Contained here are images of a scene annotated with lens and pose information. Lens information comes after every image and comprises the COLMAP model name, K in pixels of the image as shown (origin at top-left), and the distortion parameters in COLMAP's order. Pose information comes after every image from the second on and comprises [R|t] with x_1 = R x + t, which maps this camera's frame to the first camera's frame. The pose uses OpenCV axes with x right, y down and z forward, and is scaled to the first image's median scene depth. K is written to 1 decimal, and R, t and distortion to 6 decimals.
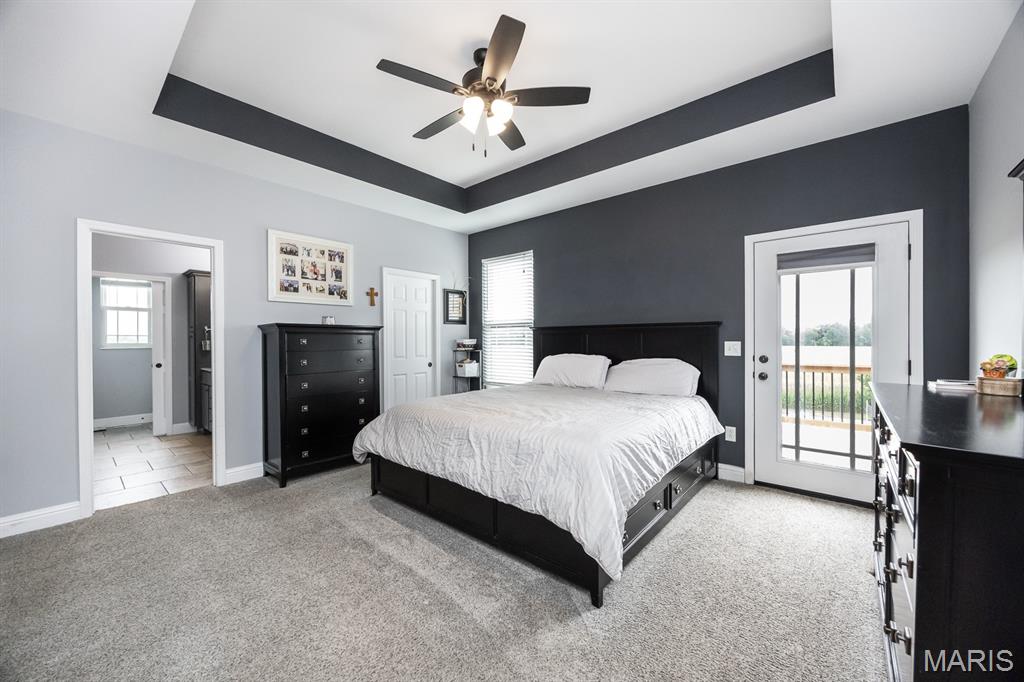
lens RADIAL K [[393.8, 0, 512.1], [0, 393.8, 340.6], [0, 0, 1]] dist [-0.001475, -0.000107]
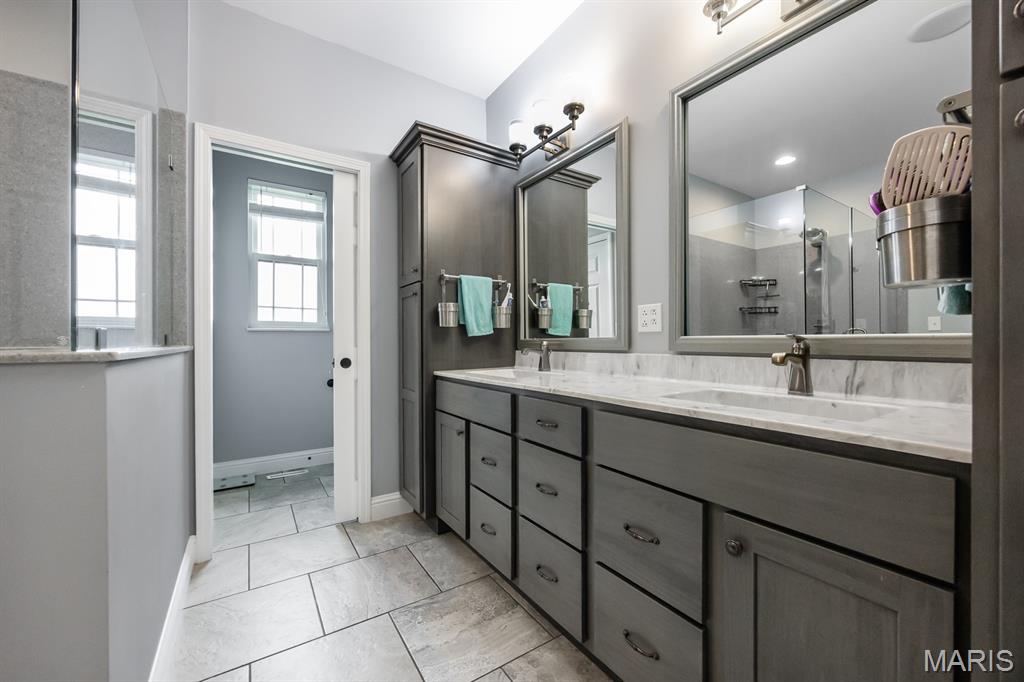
lens RADIAL K [[393.8, 0, 508.9], [0, 393.8, 337.8], [0, 0, 1]] dist [-0.001475, -0.000107]
pose [[0.965216, 0.002232, -0.261443, -0.596932], [-0.003482, 0.999985, -0.004319, 0.036401], [0.261429, 0.005079, 0.965209, 0.612455]]
